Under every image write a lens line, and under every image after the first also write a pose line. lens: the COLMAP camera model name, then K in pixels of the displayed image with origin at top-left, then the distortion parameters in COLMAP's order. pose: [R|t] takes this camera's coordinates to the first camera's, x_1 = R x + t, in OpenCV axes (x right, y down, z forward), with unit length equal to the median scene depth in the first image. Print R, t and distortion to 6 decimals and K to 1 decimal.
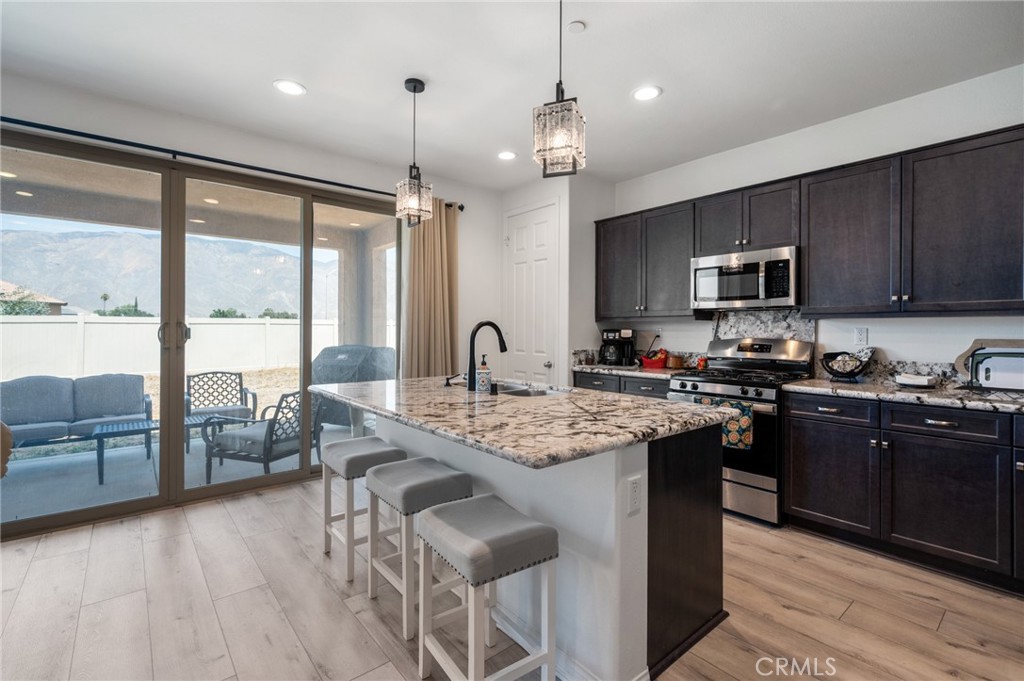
lens RADIAL K [[478.6, 0, 516.2], [0, 478.6, 334.0], [0, 0, 1]] dist [-0.002899, -0.000111]
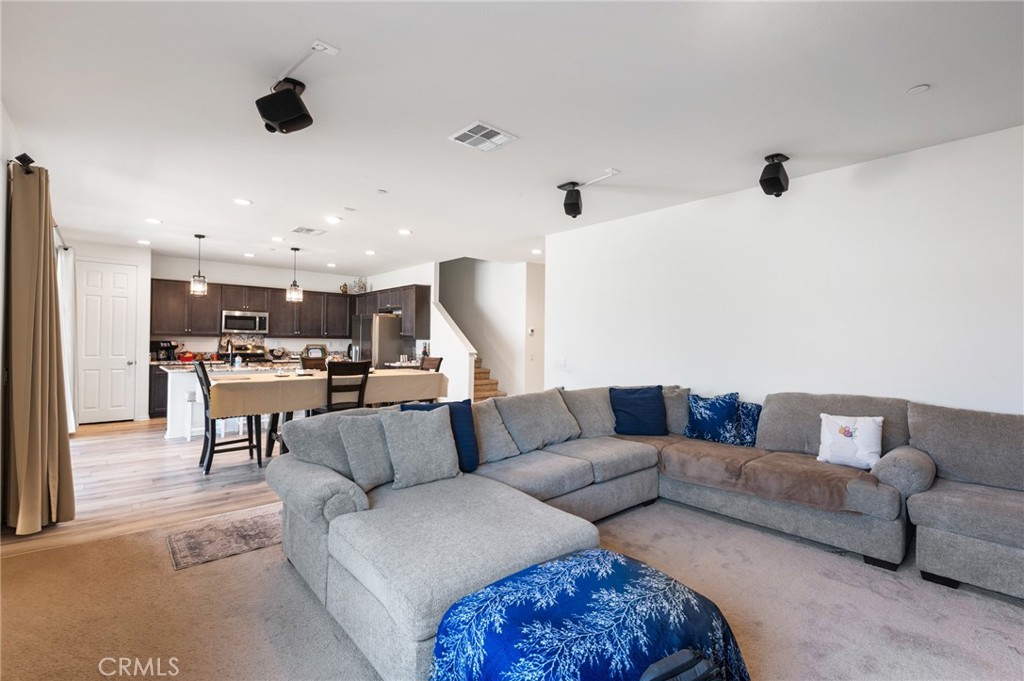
lens RADIAL K [[429.6, 0, 486.1], [0, 429.6, 337.9], [0, 0, 1]] dist [-0.008652, -0.000070]
pose [[-0.022720, 0.004257, 0.999733, -1.958891], [0.000369, 0.999991, -0.004250, -0.019632], [-0.999742, 0.000272, -0.022721, -0.243450]]
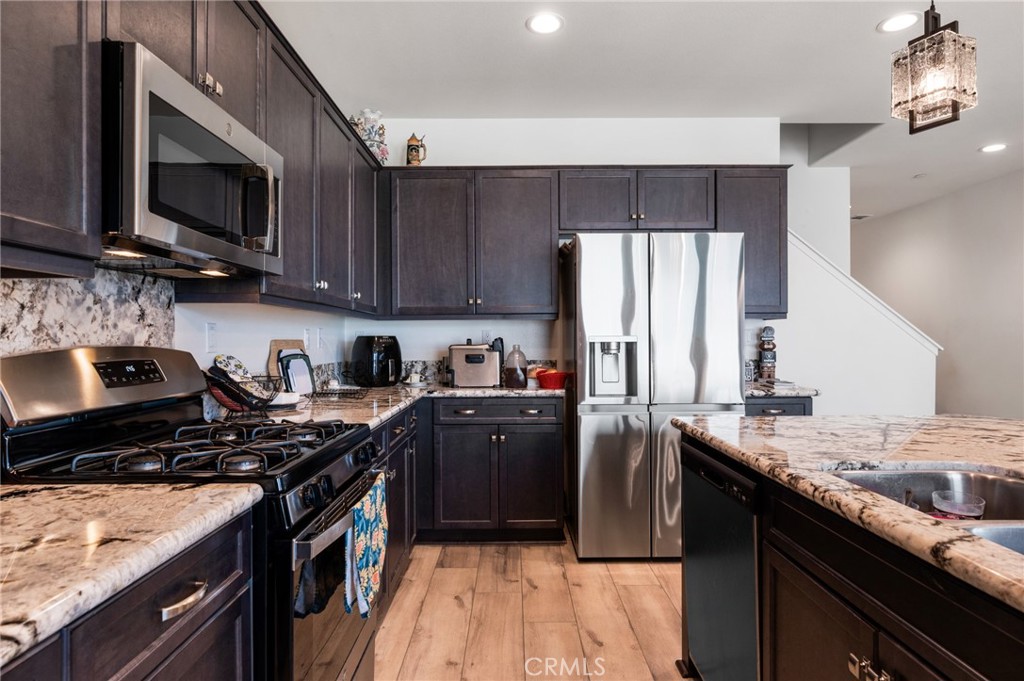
lens RADIAL K [[597.3, 0, 509.4], [0, 597.3, 339.9], [0, 0, 1]] dist [0.003862, 0.000358]
pose [[-0.769814, 0.000697, 0.638268, -0.001263], [0.010794, 0.999871, 0.011926, 0.003054], [-0.638178, 0.016071, -0.769721, 1.287985]]
